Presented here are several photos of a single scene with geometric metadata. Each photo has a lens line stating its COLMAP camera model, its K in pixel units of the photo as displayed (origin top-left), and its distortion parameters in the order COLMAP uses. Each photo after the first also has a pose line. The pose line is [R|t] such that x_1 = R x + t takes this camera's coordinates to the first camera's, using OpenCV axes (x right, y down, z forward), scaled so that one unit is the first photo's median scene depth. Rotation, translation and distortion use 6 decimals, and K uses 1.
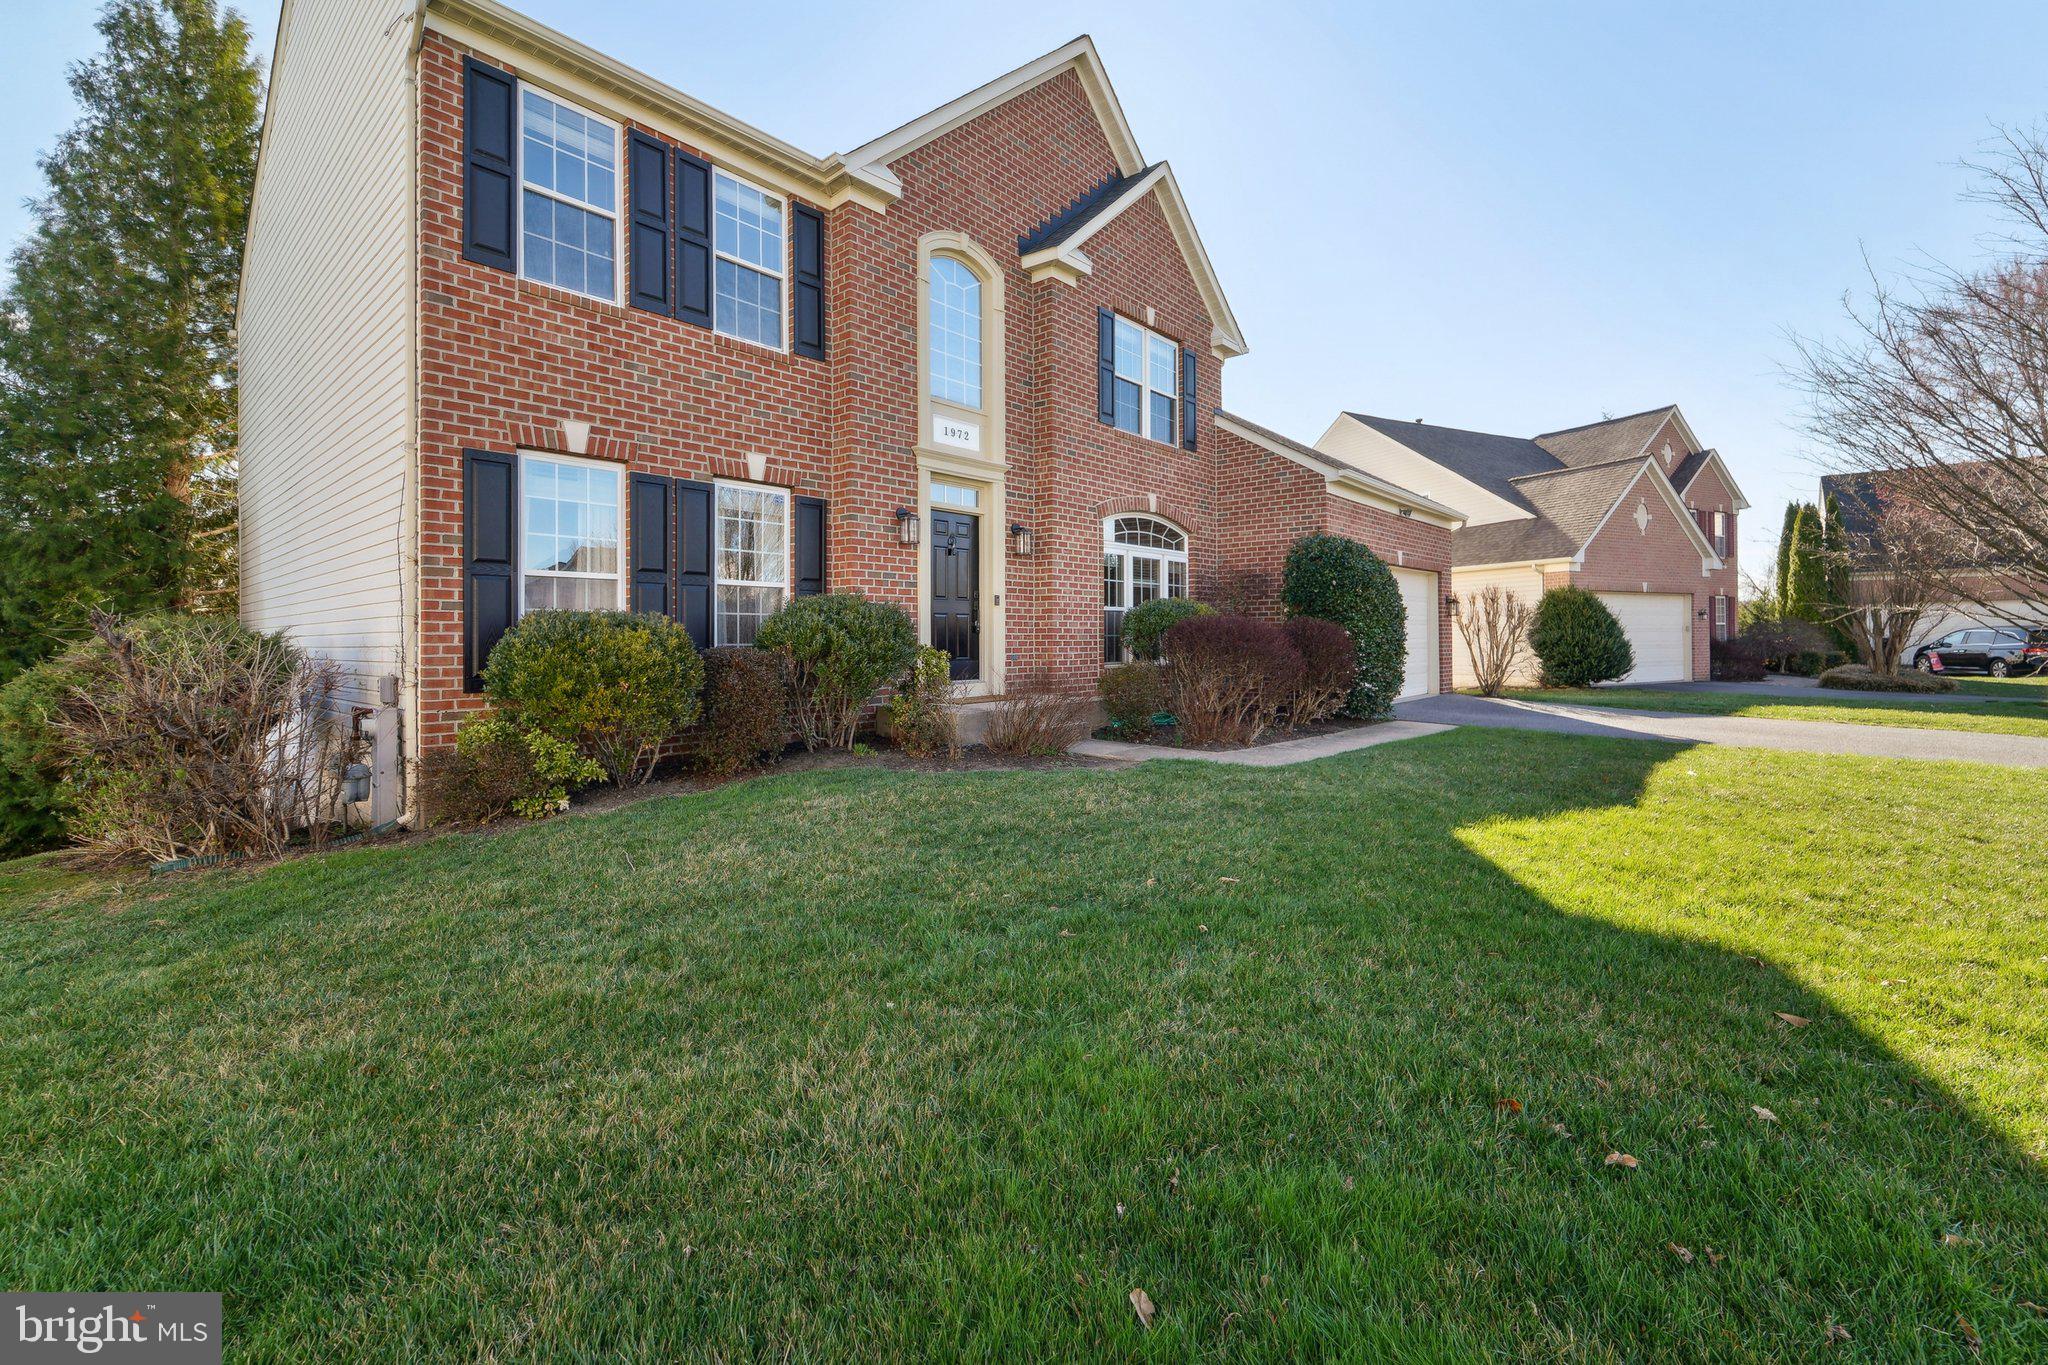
lens RADIAL K [[852.4, 0, 1027.6], [0, 852.4, 643.4], [0, 0, 1]] dist [-0.040002, -0.000042]
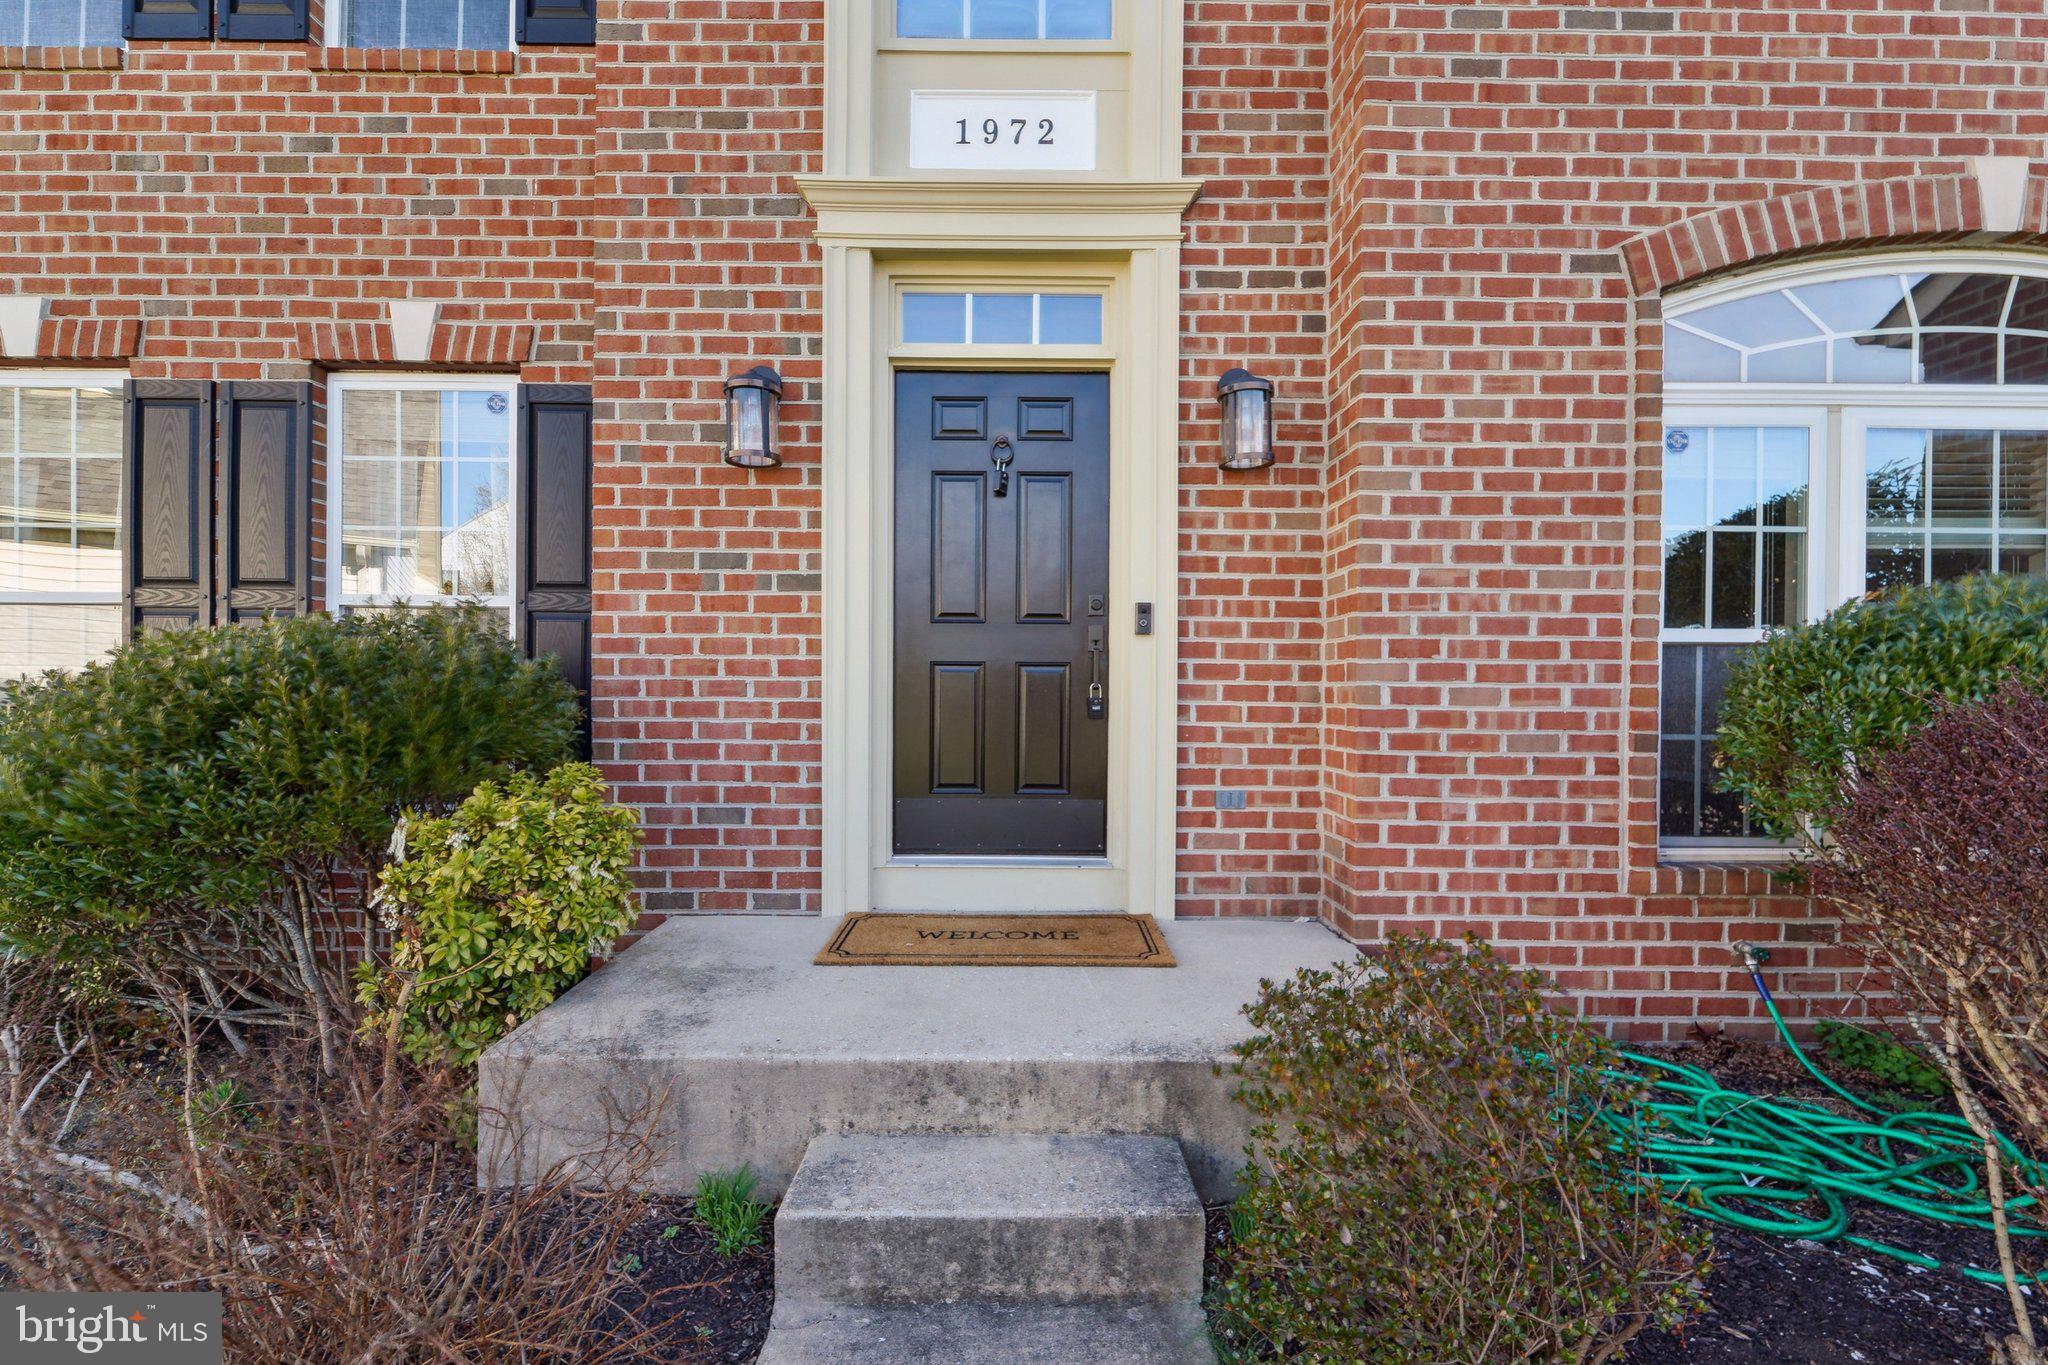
lens RADIAL K [[838.8, 0, 1024.0], [0, 838.8, 682.5], [0, 0, 1]] dist [-0.003213, -0.000852]
pose [[0.665882, 0.012864, -0.745946, 0.200616], [-0.015094, 0.999879, 0.003770, -0.033077], [0.745904, 0.008749, 0.665996, 0.907717]]
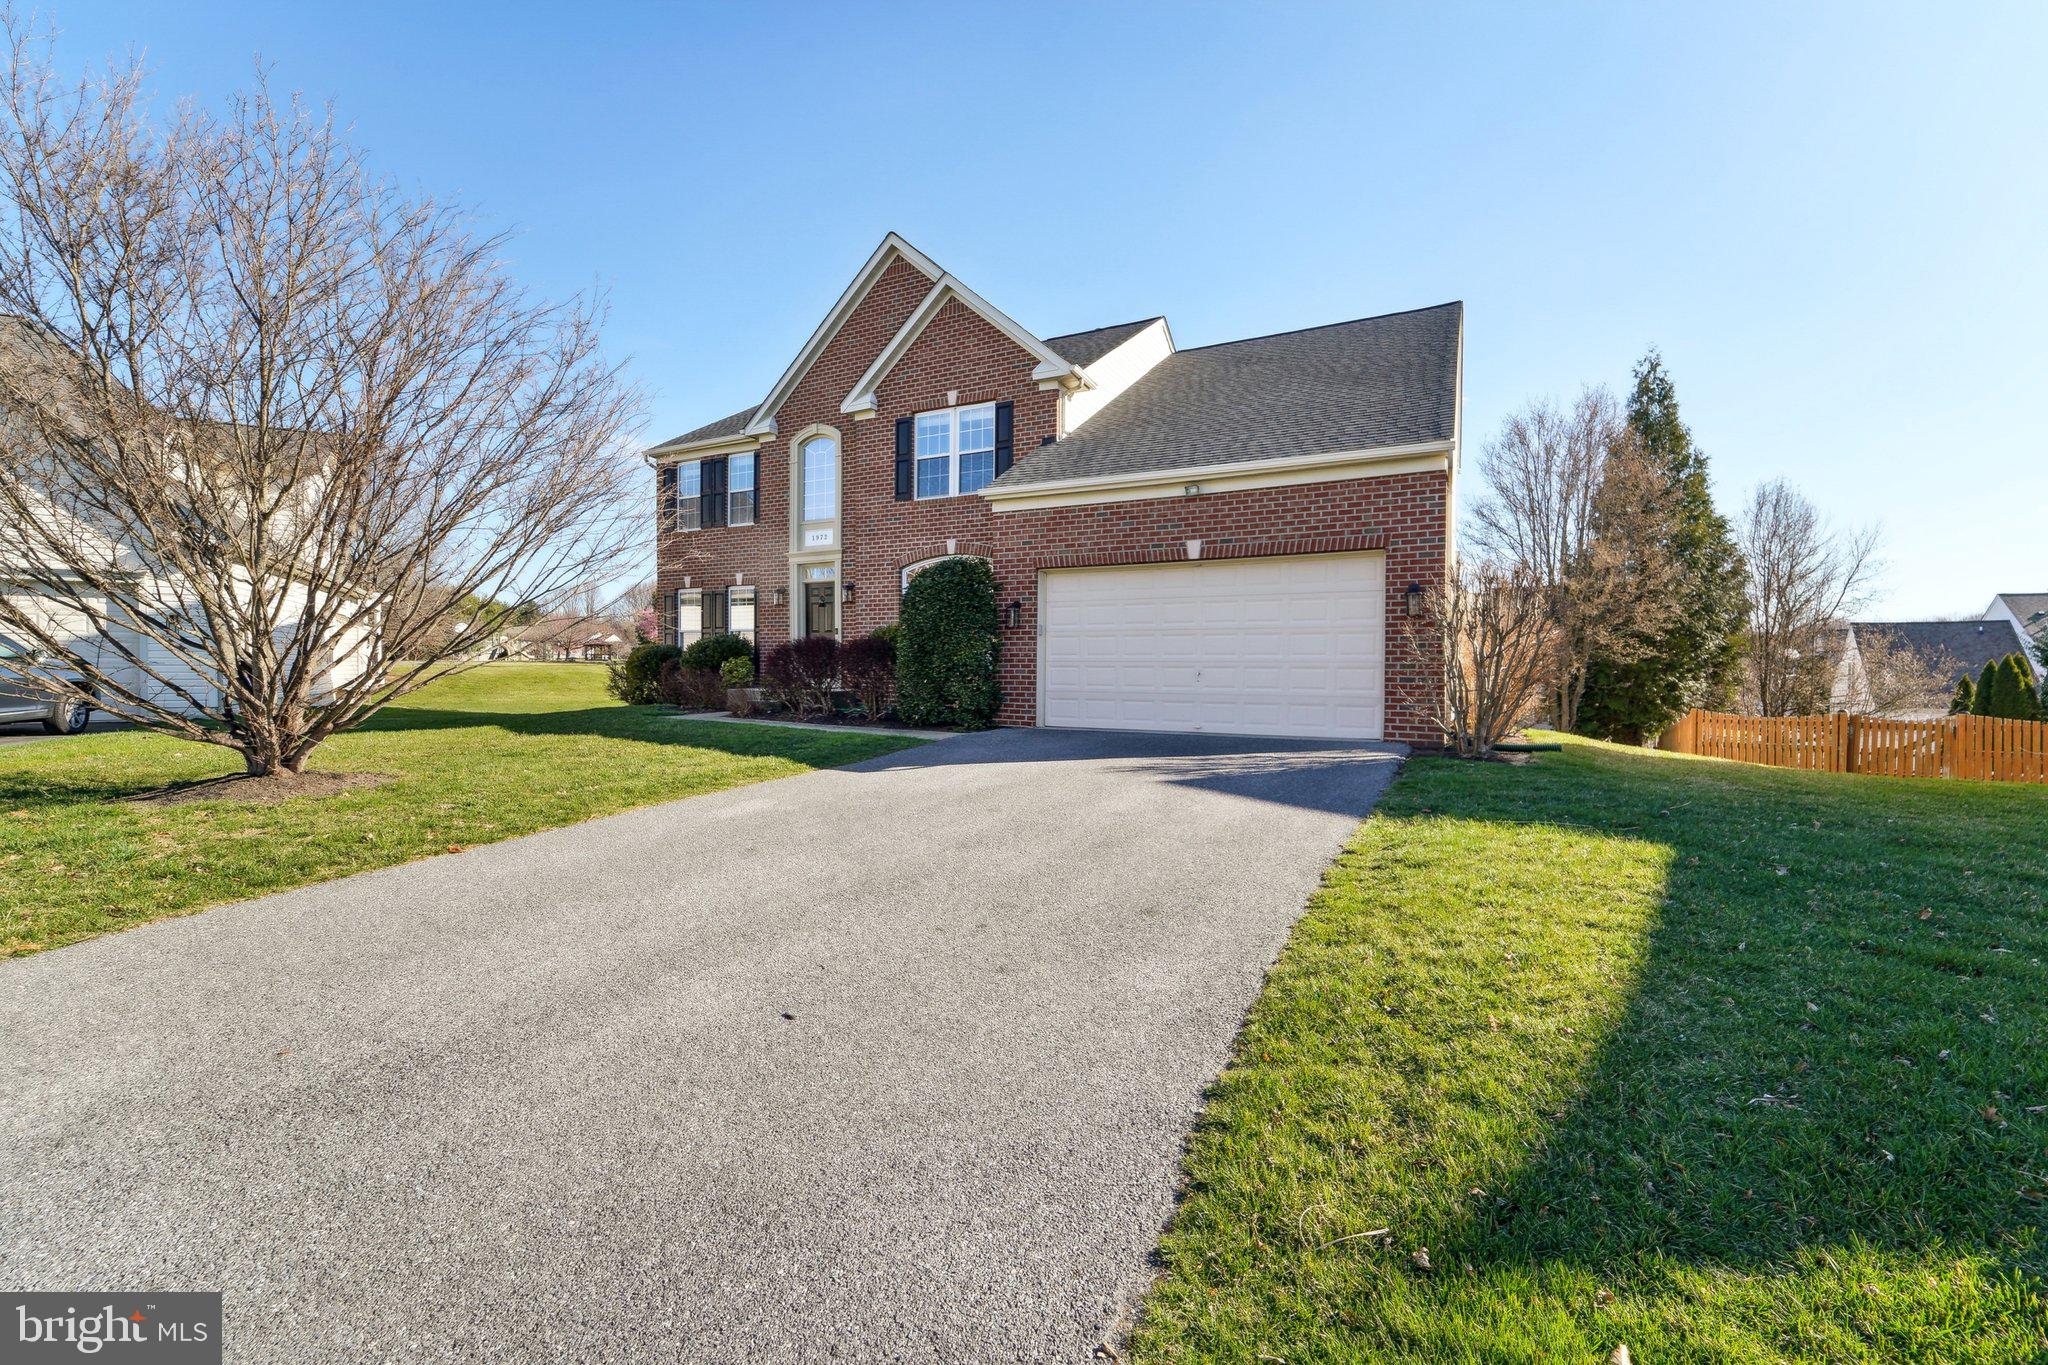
lens RADIAL K [[852.4, 0, 1027.6], [0, 852.4, 643.4], [0, 0, 1]] dist [-0.040002, -0.000042]
pose [[0.227191, -0.008607, -0.973812, 1.998786], [-0.003475, 0.999947, -0.009649, -0.014062], [0.973844, 0.005577, 0.227149, 1.183882]]
